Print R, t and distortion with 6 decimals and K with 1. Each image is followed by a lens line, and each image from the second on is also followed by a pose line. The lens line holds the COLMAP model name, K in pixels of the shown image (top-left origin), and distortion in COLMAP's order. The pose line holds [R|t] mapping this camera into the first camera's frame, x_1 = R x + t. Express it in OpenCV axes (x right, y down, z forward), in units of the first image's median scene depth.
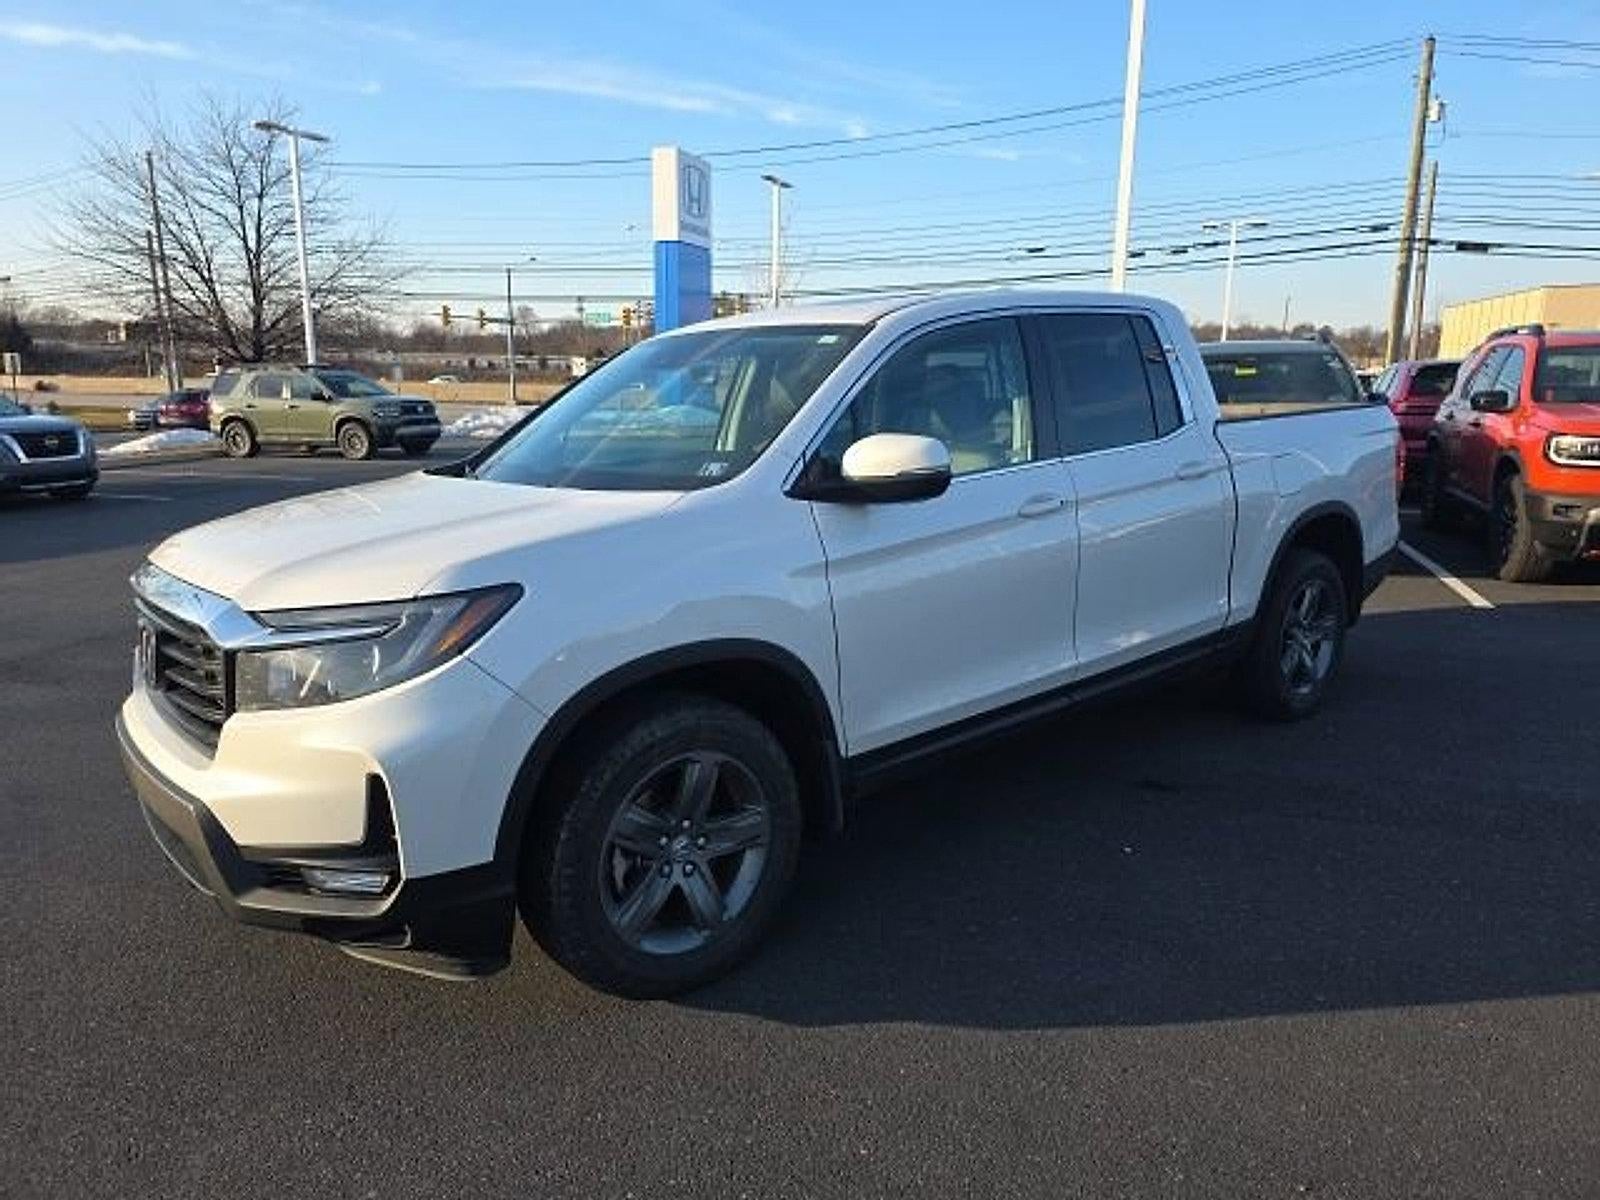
lens RADIAL K [[1062.0, 0, 799.4], [0, 1062.0, 621.6], [0, 0, 1]] dist [0.047180, -0.041553]
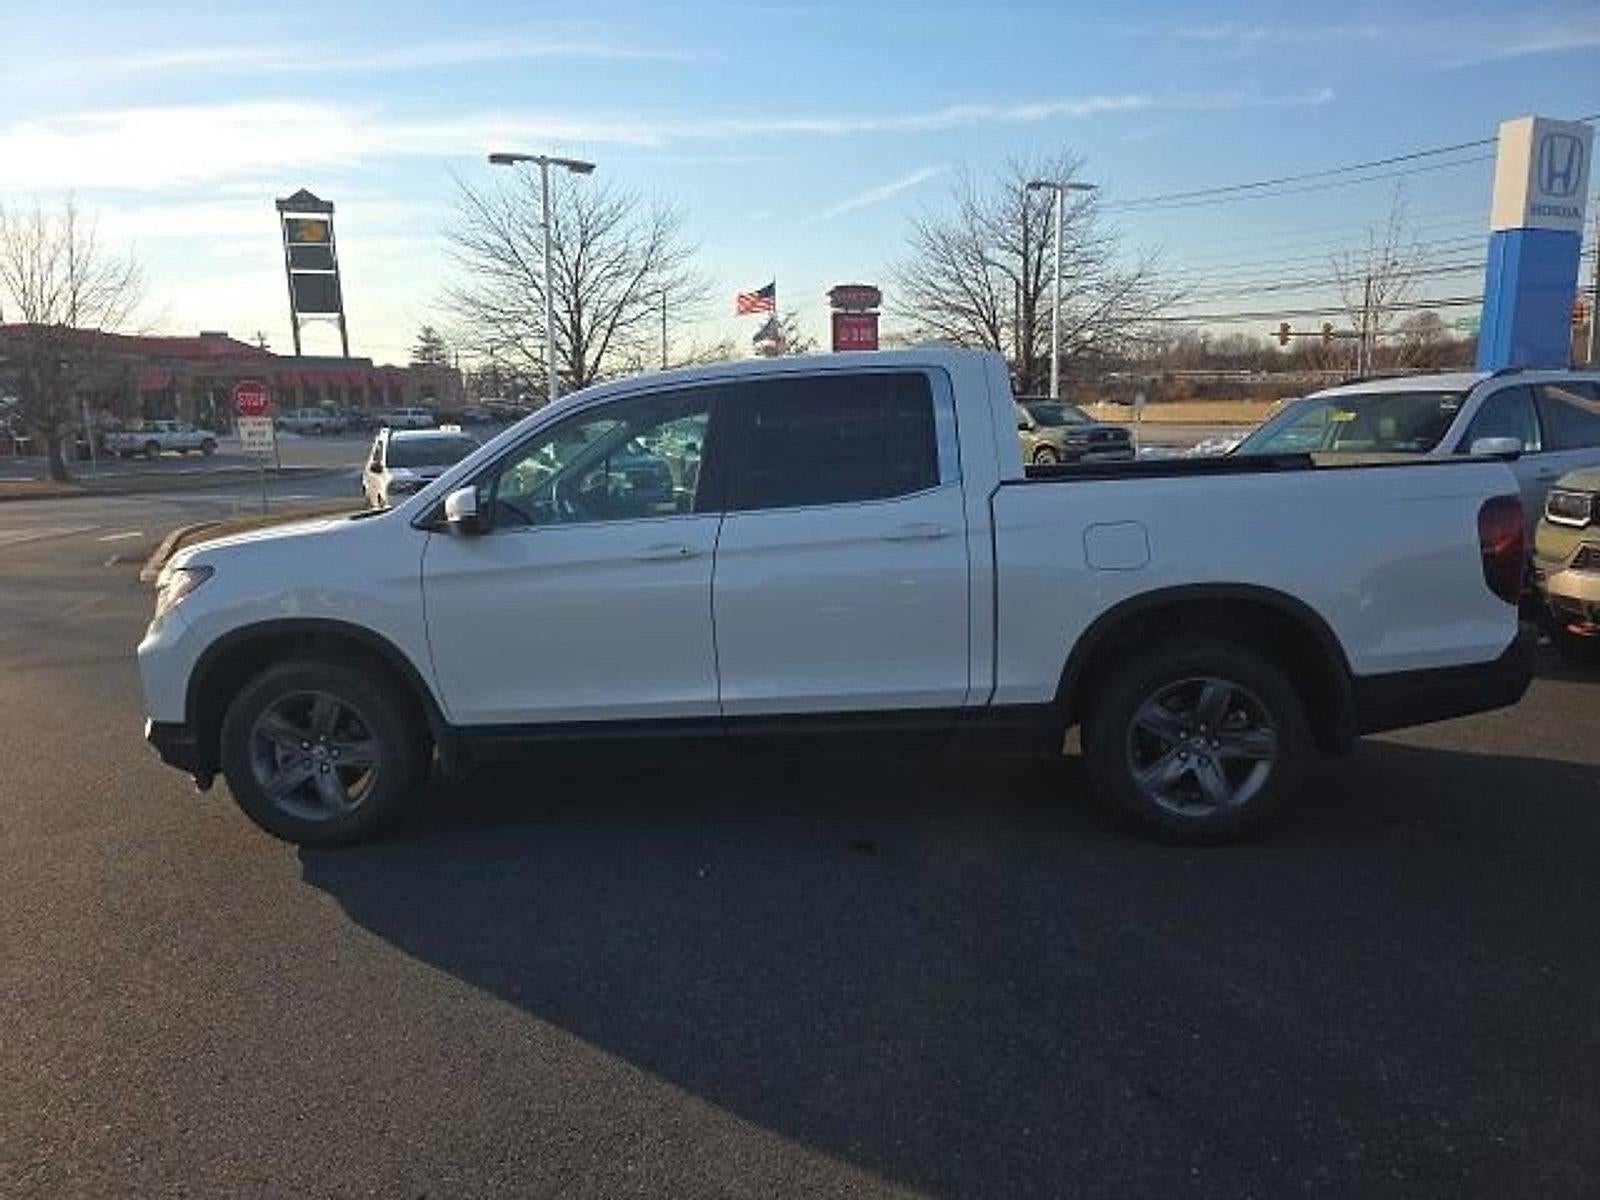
lens RADIAL K [[1066.9, 0, 793.9], [0, 1066.9, 628.5], [0, 0, 1]] dist [0.058347, -0.049859]
pose [[0.716556, 0.123289, -0.686547, 0.169986], [-0.132808, 0.990365, 0.039235, -0.013812], [0.684769, 0.063065, 0.726026, 0.040170]]
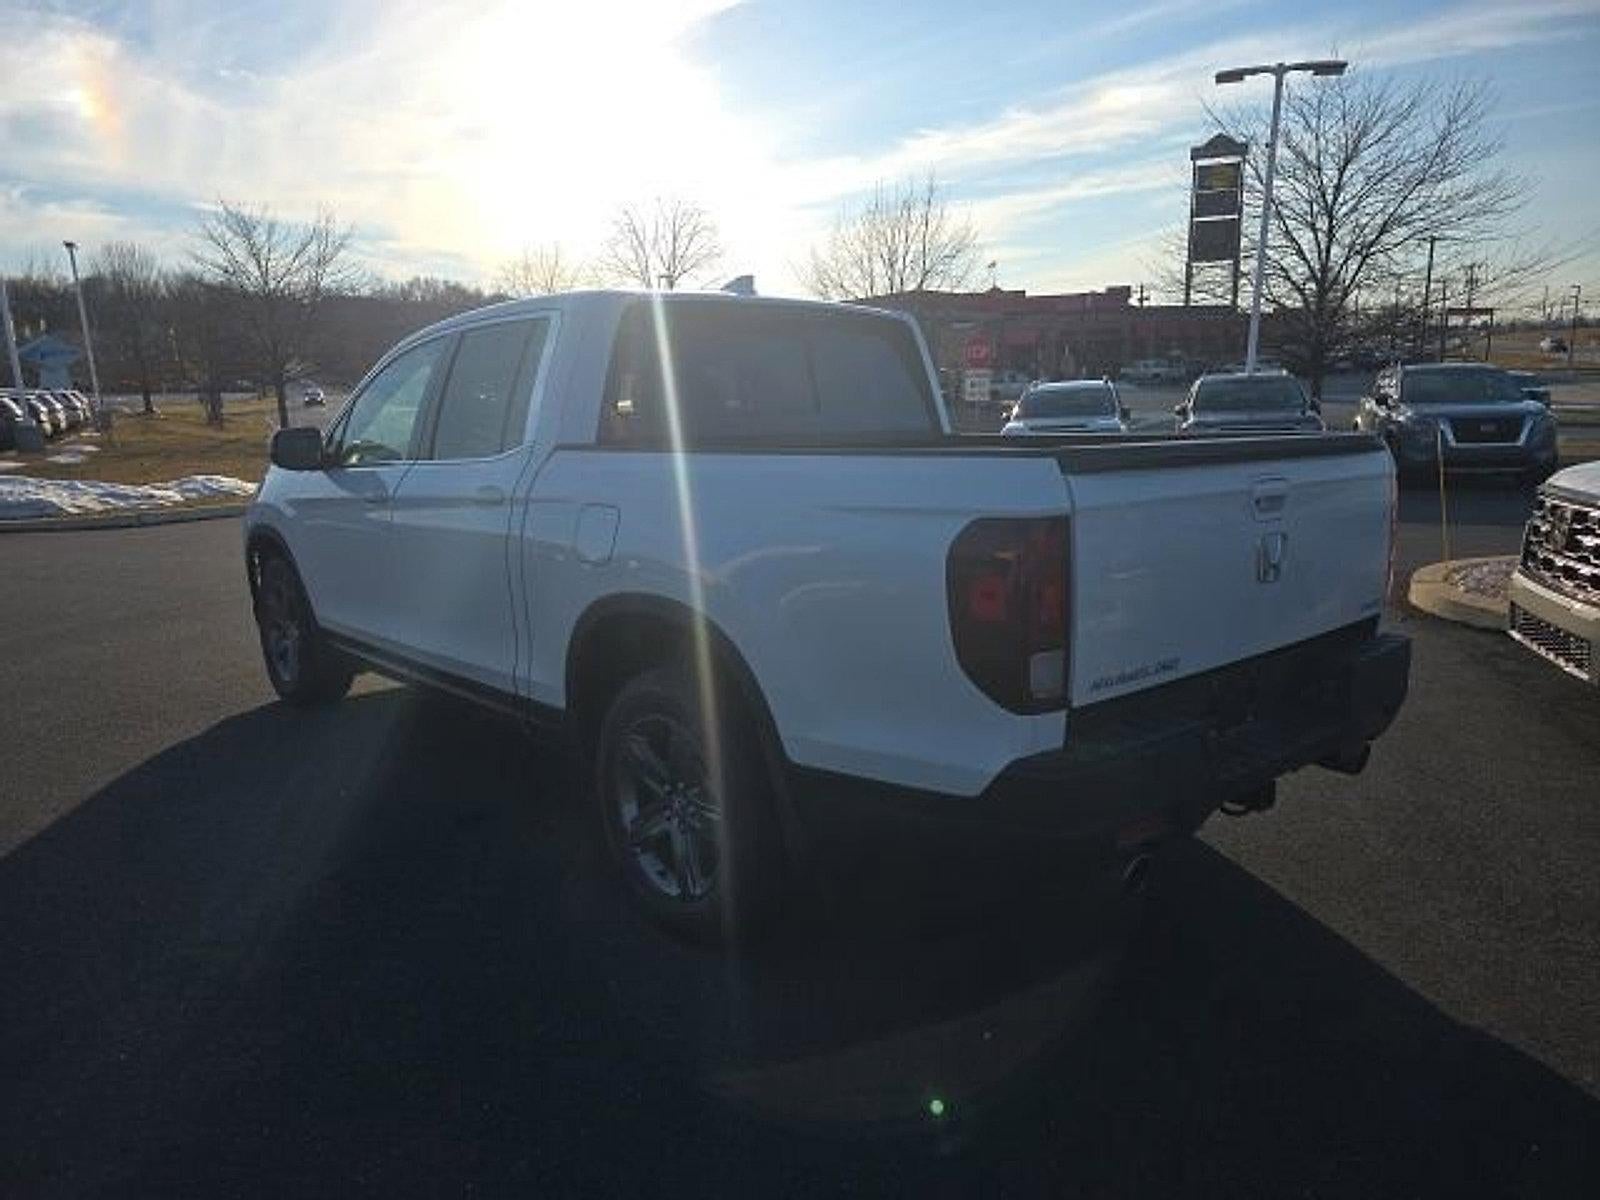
lens RADIAL K [[1071.7, 0, 793.4], [0, 1071.7, 649.7], [0, 0, 1]] dist [0.051551, -0.043909]
pose [[0.026009, 0.242044, -0.969917, 0.224291], [-0.200824, 0.951730, 0.232120, -0.049105], [0.979282, 0.188745, 0.073361, 0.213330]]
